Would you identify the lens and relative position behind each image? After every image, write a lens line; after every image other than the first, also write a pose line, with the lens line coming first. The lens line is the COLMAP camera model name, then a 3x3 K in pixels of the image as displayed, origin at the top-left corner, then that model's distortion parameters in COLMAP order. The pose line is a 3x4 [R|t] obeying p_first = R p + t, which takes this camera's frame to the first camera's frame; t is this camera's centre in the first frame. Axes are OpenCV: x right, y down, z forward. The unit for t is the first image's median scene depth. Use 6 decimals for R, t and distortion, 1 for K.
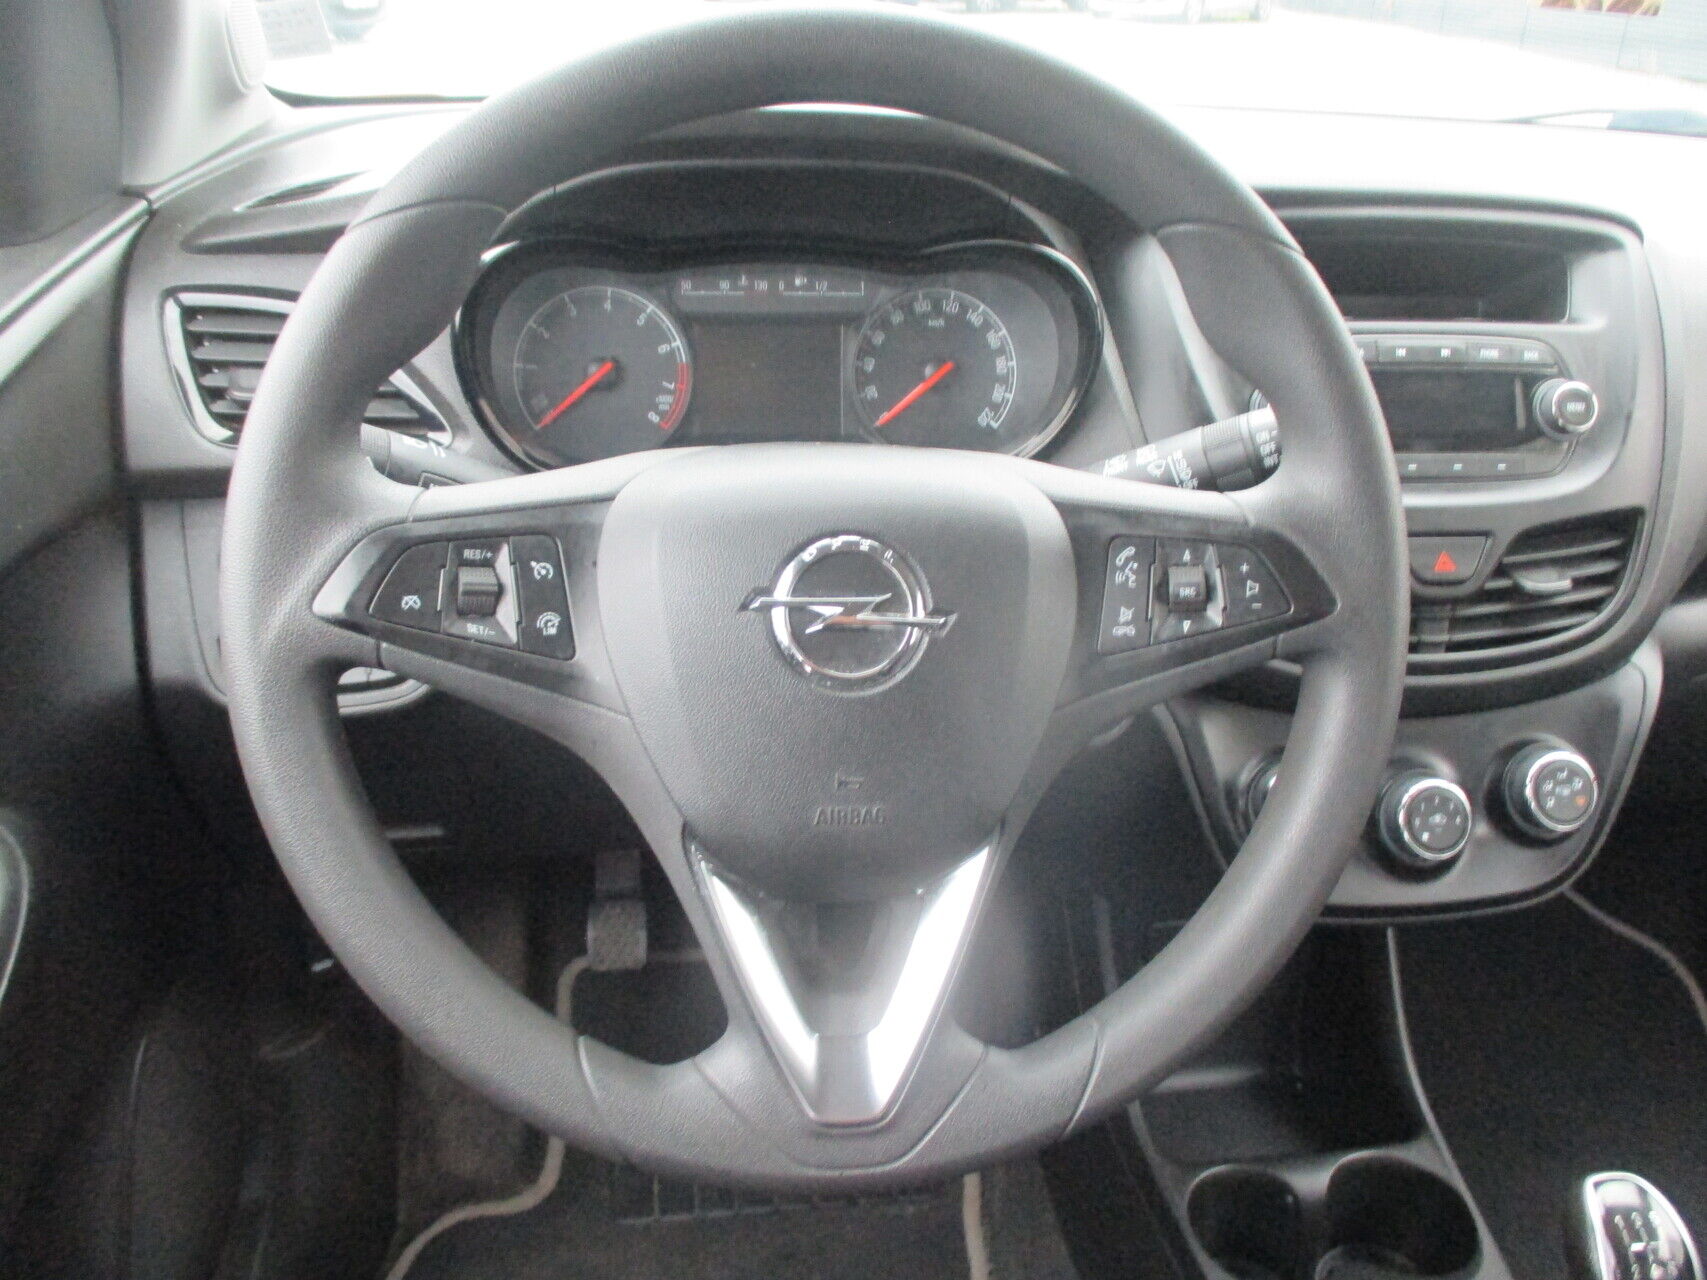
lens RADIAL K [[1457.3, 0, 841.2], [0, 1457.3, 621.5], [0, 0, 1]] dist [-0.061449, 0.032166]
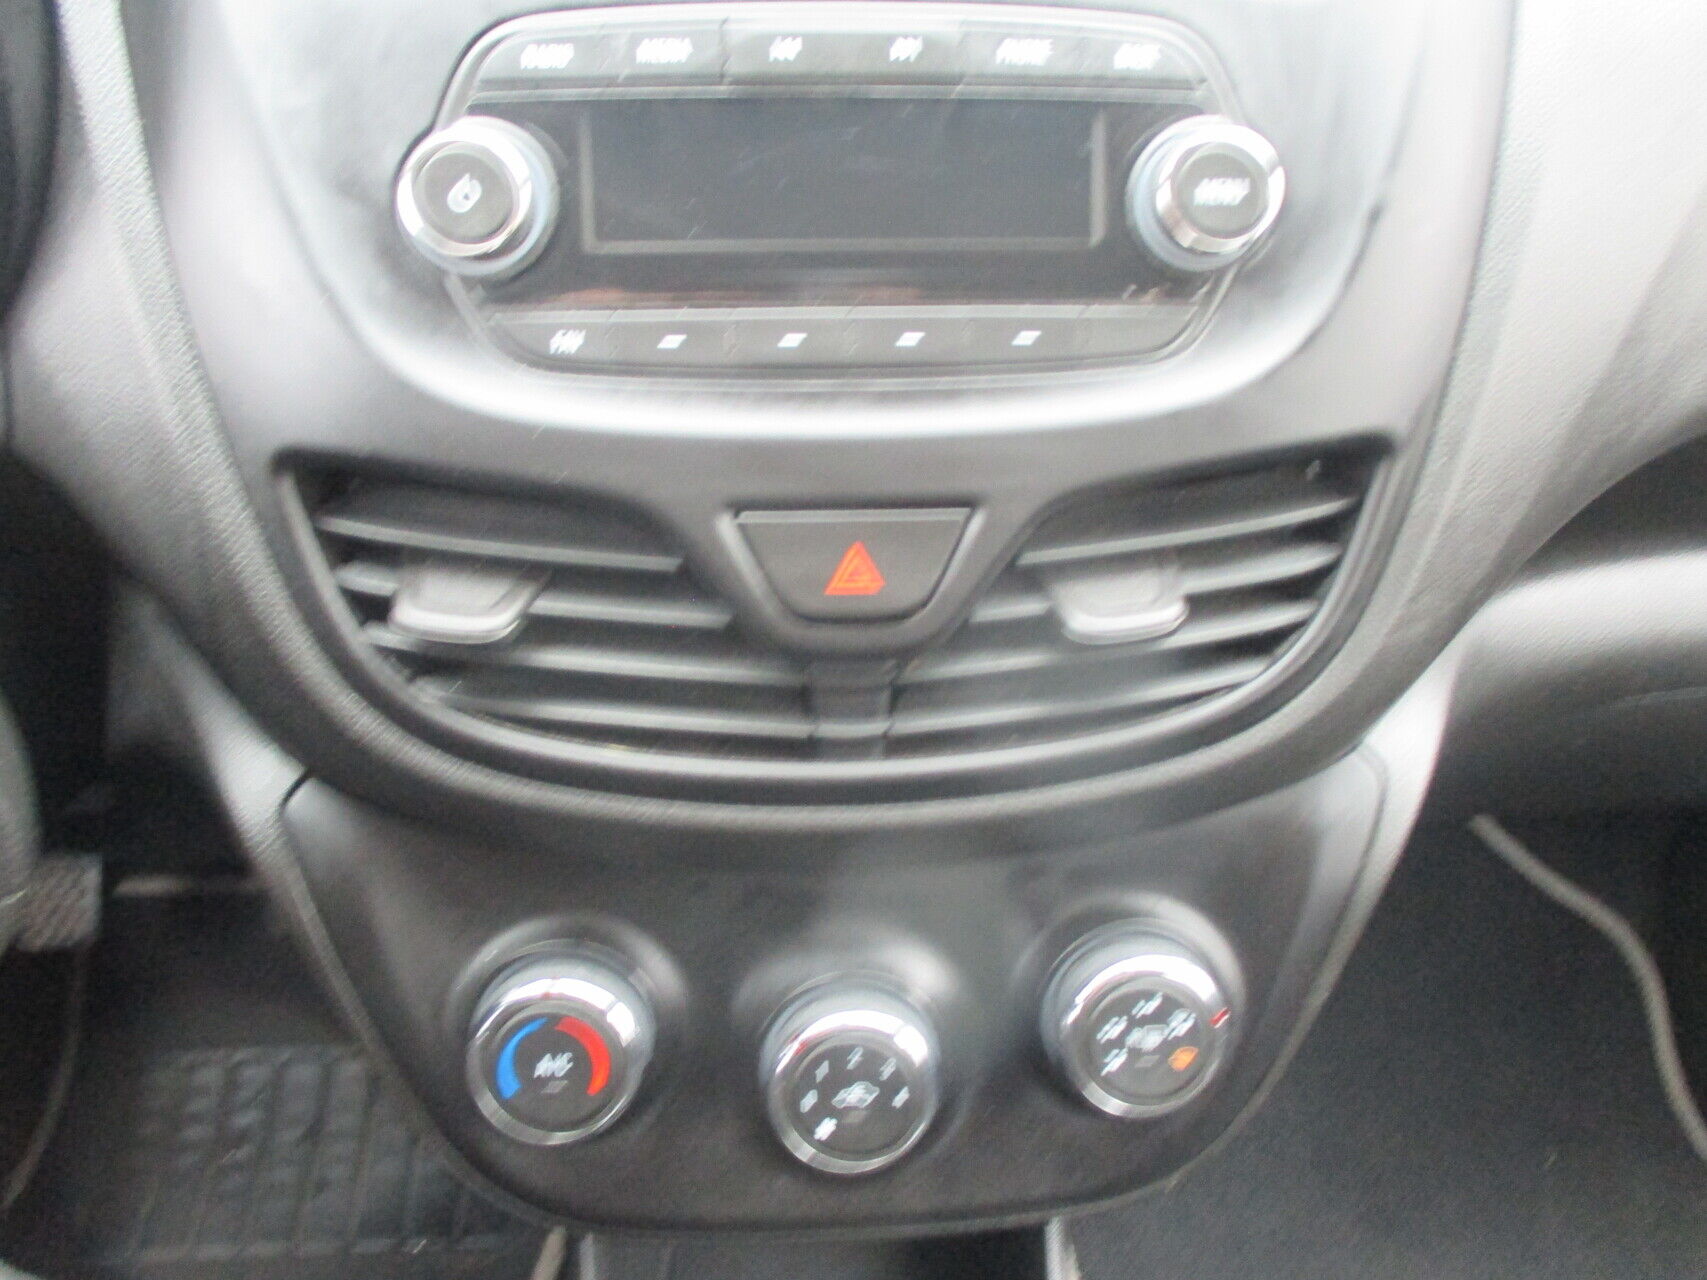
lens RADIAL K [[1457.3, 0, 842.3], [0, 1457.3, 644.2], [0, 0, 1]] dist [-0.061449, 0.032166]
pose [[0.997865, 0.030600, -0.057702, 0.425502], [-0.016968, 0.974580, 0.223397, -0.112510], [0.063072, -0.221941, 0.973018, 0.558780]]
